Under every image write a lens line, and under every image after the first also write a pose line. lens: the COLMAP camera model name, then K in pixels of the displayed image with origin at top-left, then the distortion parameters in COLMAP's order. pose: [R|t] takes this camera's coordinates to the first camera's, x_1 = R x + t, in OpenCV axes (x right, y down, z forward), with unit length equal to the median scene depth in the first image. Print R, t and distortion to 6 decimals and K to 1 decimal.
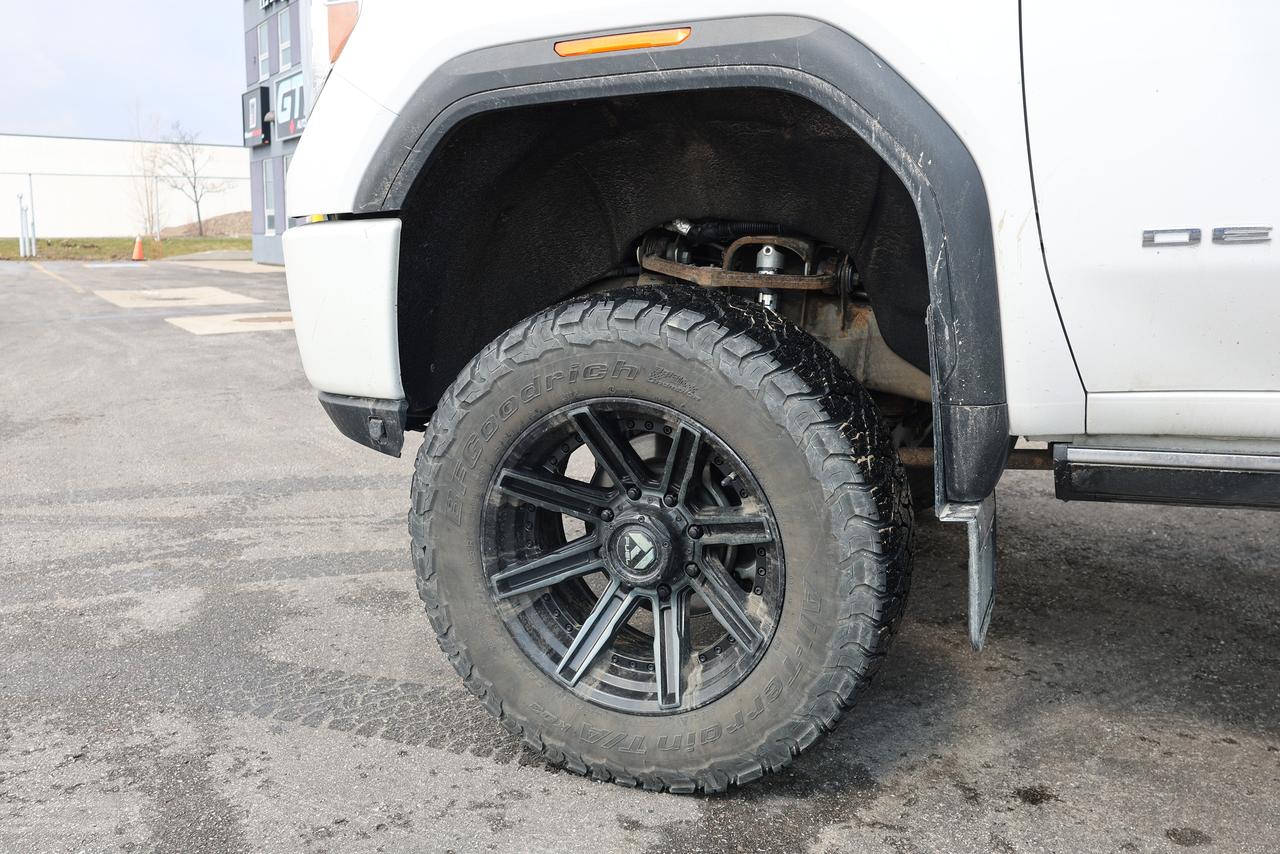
lens RADIAL K [[1156.2, 0, 640.0], [0, 1156.2, 427.0], [0, 0, 1]] dist [0.034161, -0.000670]
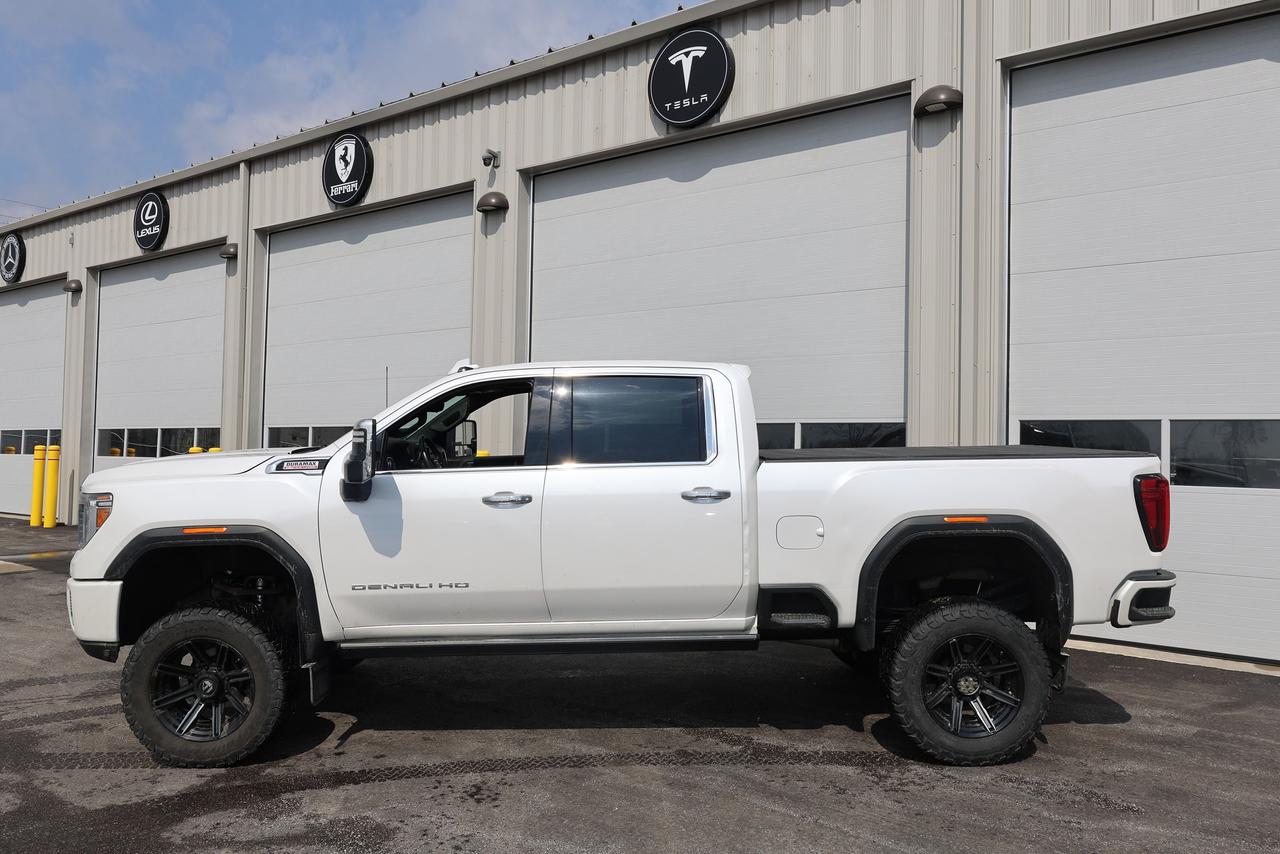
lens RADIAL K [[919.4, 0, 640.0], [0, 919.4, 427.0], [0, 0, 1]] dist [0.004441, -0.002017]
pose [[0.917892, 0.020048, 0.396324, 0.070964], [0.058285, 0.981081, -0.184618, -0.053088], [-0.392527, 0.192559, 0.899357, -1.795199]]
